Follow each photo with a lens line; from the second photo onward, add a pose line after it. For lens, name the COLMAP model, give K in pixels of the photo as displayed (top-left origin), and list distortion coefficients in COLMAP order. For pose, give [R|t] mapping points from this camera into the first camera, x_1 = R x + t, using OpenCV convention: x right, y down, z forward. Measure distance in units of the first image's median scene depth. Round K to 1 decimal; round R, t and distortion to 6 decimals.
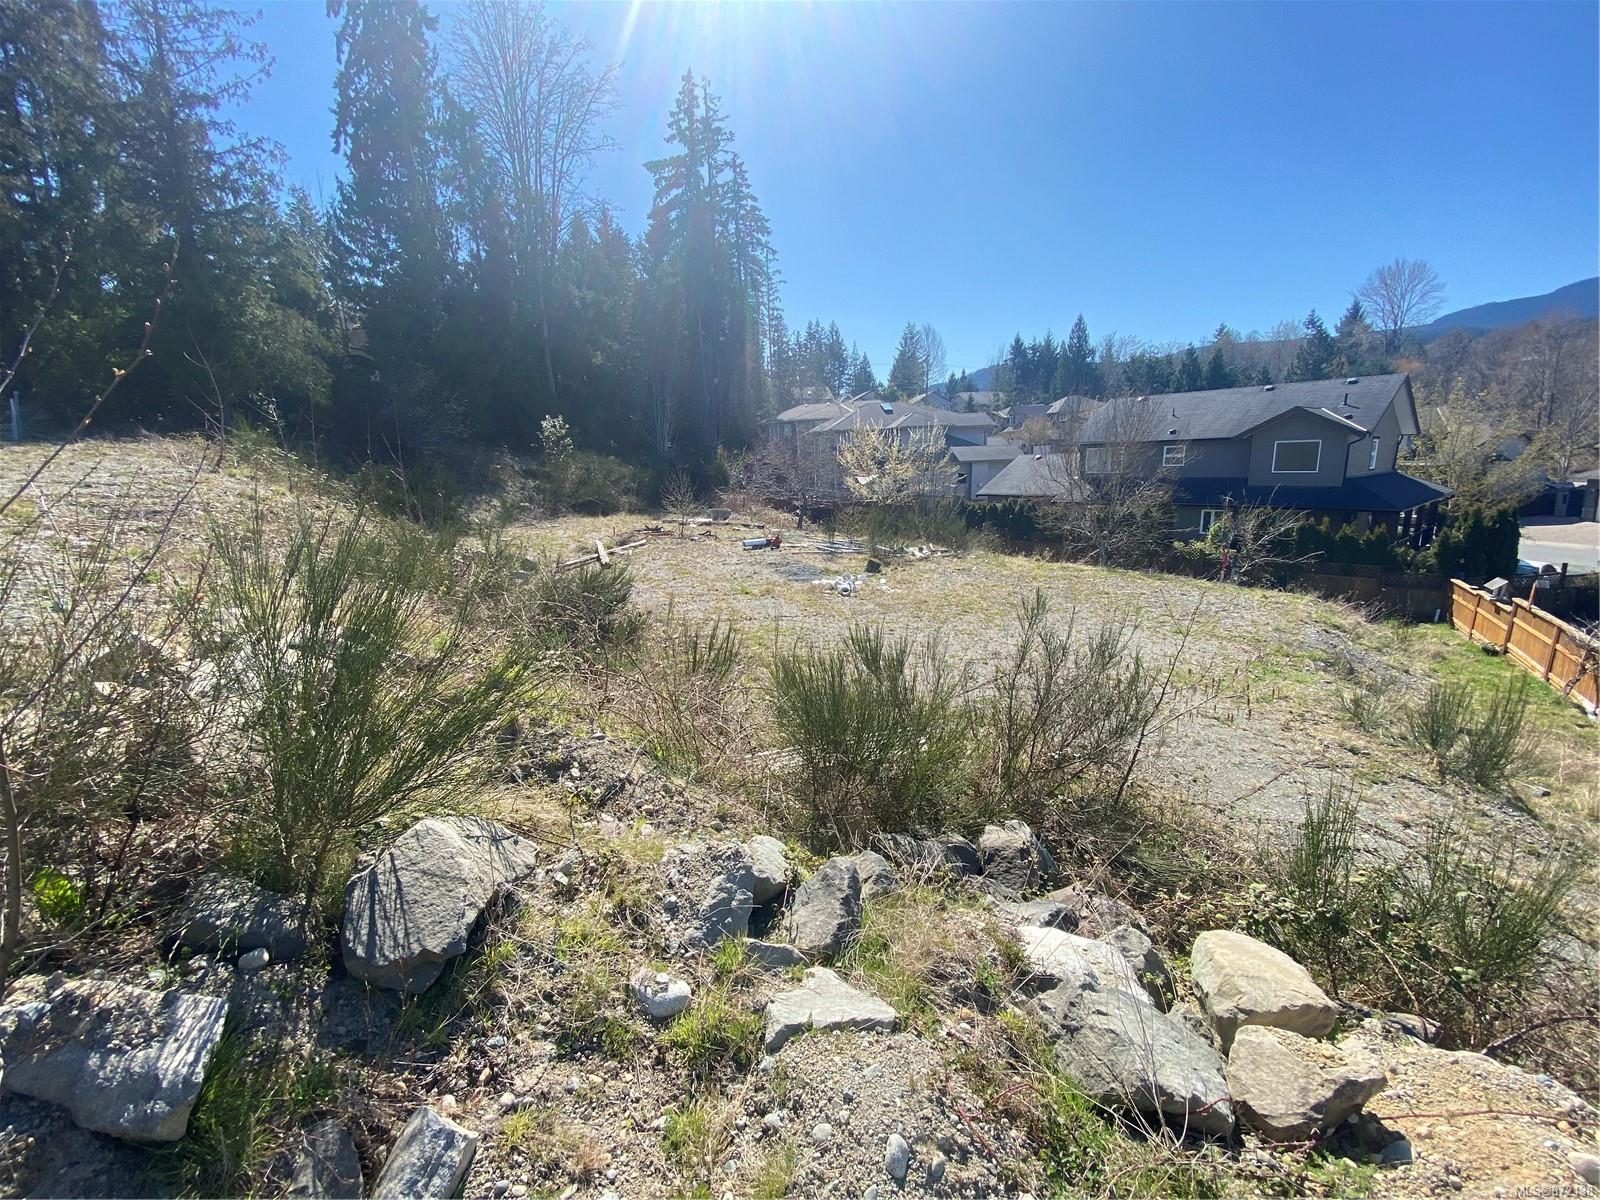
lens RADIAL K [[663.3, 0, 806.0], [0, 663.3, 603.4], [0, 0, 1]] dist [0.027567, -0.022672]
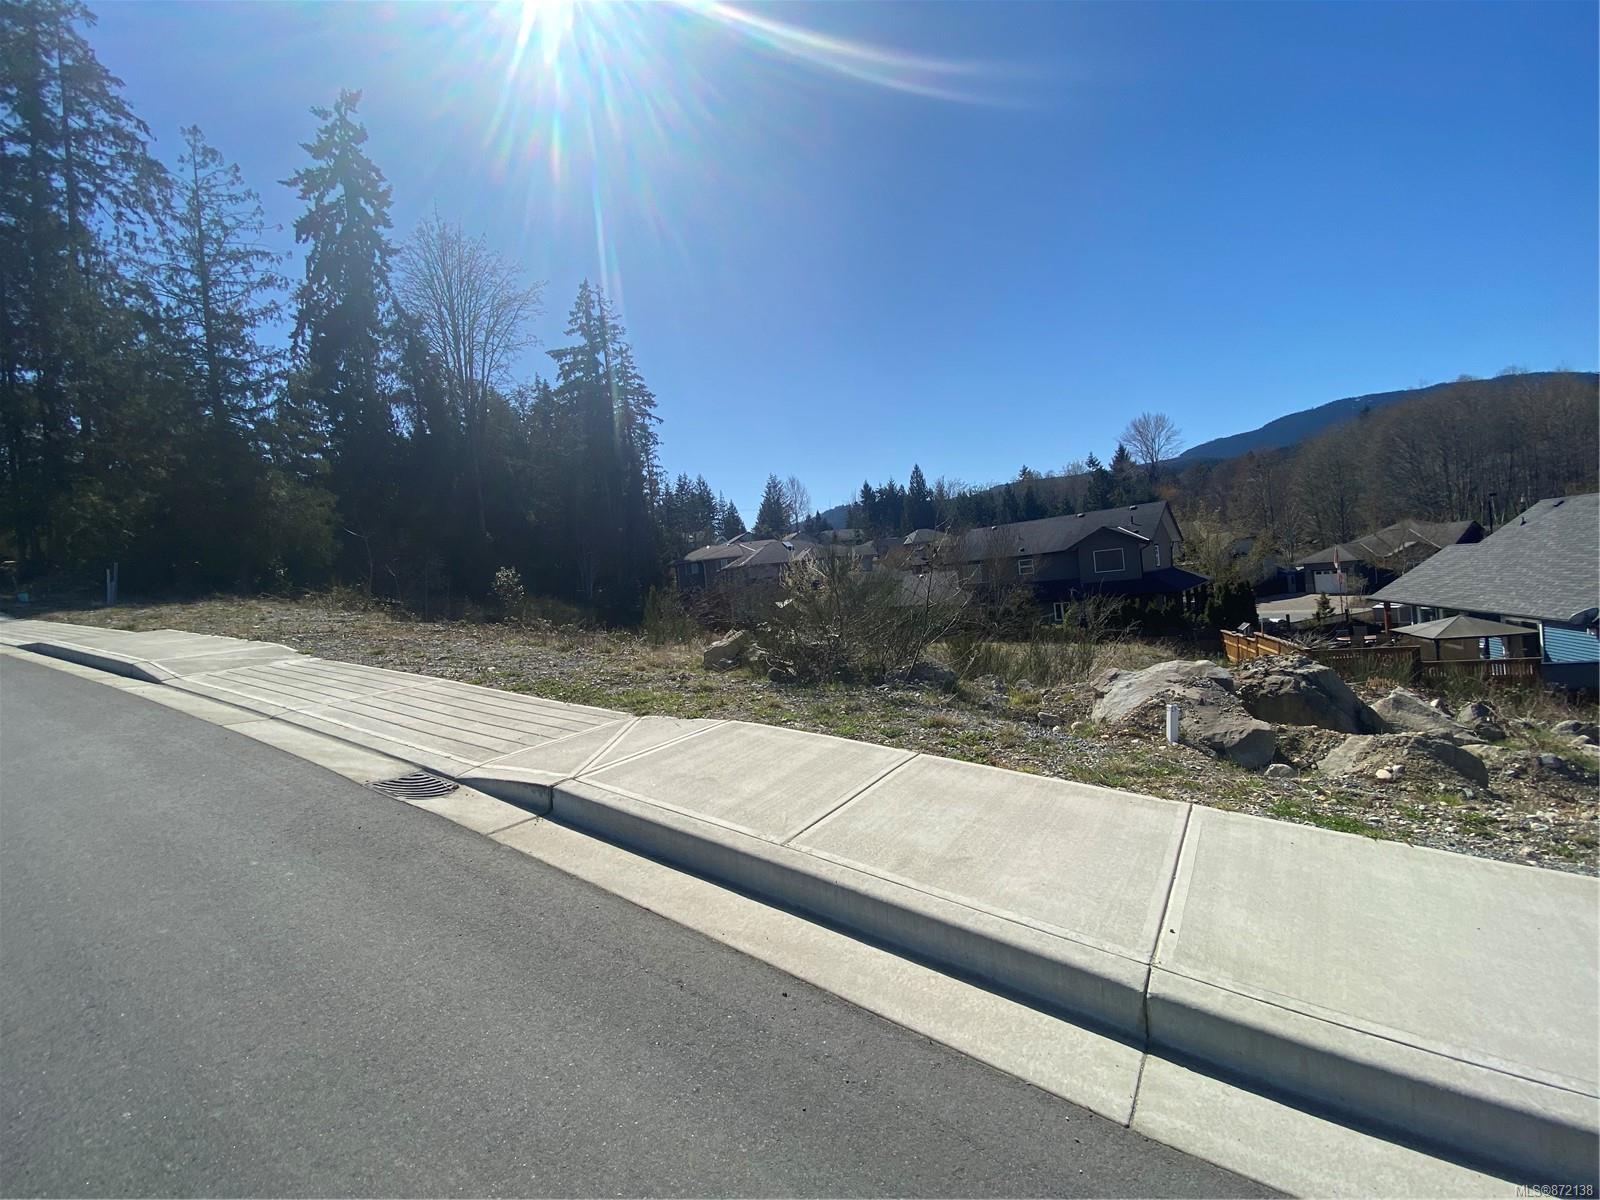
lens RADIAL K [[661.3, 0, 805.9], [0, 661.3, 606.1], [0, 0, 1]] dist [0.024382, -0.020011]
pose [[0.977195, -0.070385, 0.200340, -0.095549], [0.108814, 0.976159, -0.187811, 0.036169], [-0.182344, 0.205327, 0.961557, -0.111814]]
